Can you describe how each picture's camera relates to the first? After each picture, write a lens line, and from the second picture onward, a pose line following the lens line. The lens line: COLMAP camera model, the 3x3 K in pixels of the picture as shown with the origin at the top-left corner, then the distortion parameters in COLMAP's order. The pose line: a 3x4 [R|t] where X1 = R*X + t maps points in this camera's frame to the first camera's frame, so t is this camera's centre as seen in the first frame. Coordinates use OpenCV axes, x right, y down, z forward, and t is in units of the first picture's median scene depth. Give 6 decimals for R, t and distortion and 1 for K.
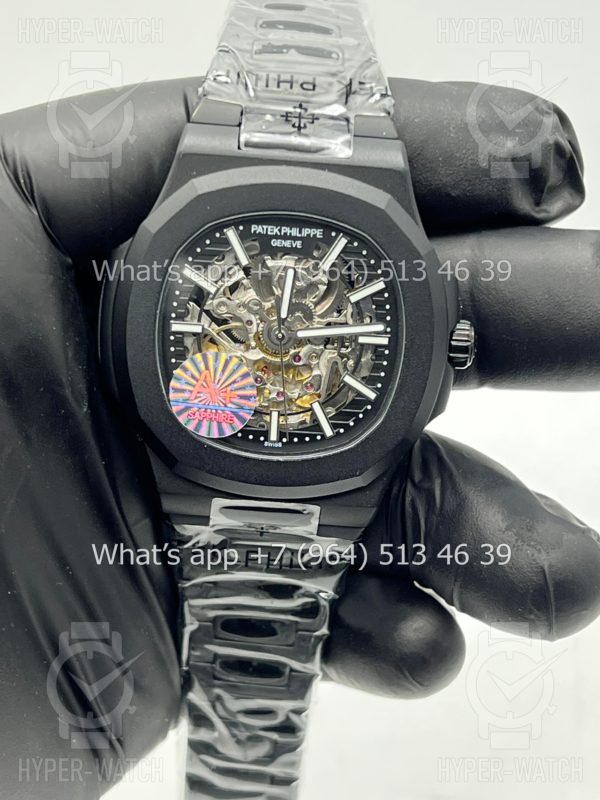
lens RADIAL K [[1857.1, 0, 300.8], [0, 1857.1, 399.0], [0, 0, 1]] dist [0.207382, 0.000000]
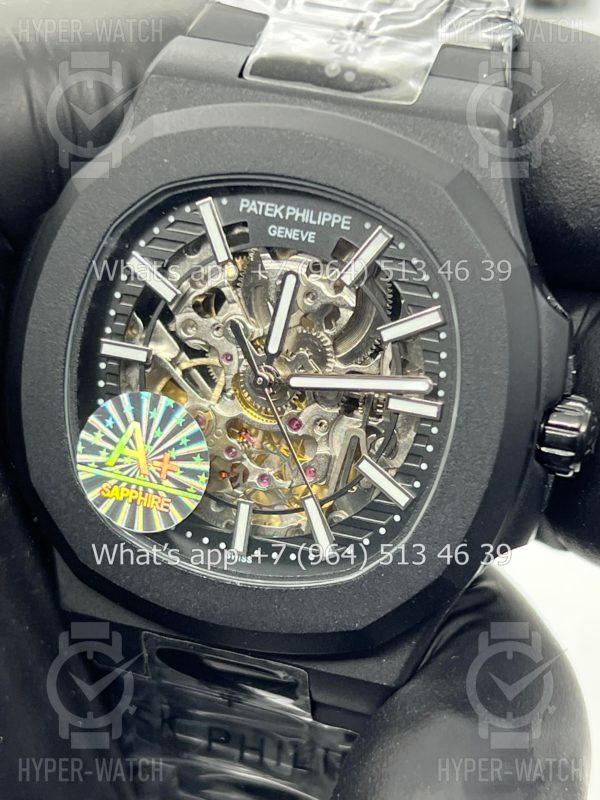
lens RADIAL K [[1857.1, 0, 301.4], [0, 1857.1, 397.1], [0, 0, 1]] dist [0.207382, 0.000000]
pose [[0.954438, 0.117223, -0.274422, 0.168828], [-0.138906, 0.988432, -0.060892, 0.006610], [0.264109, 0.096236, 0.959680, 0.413252]]
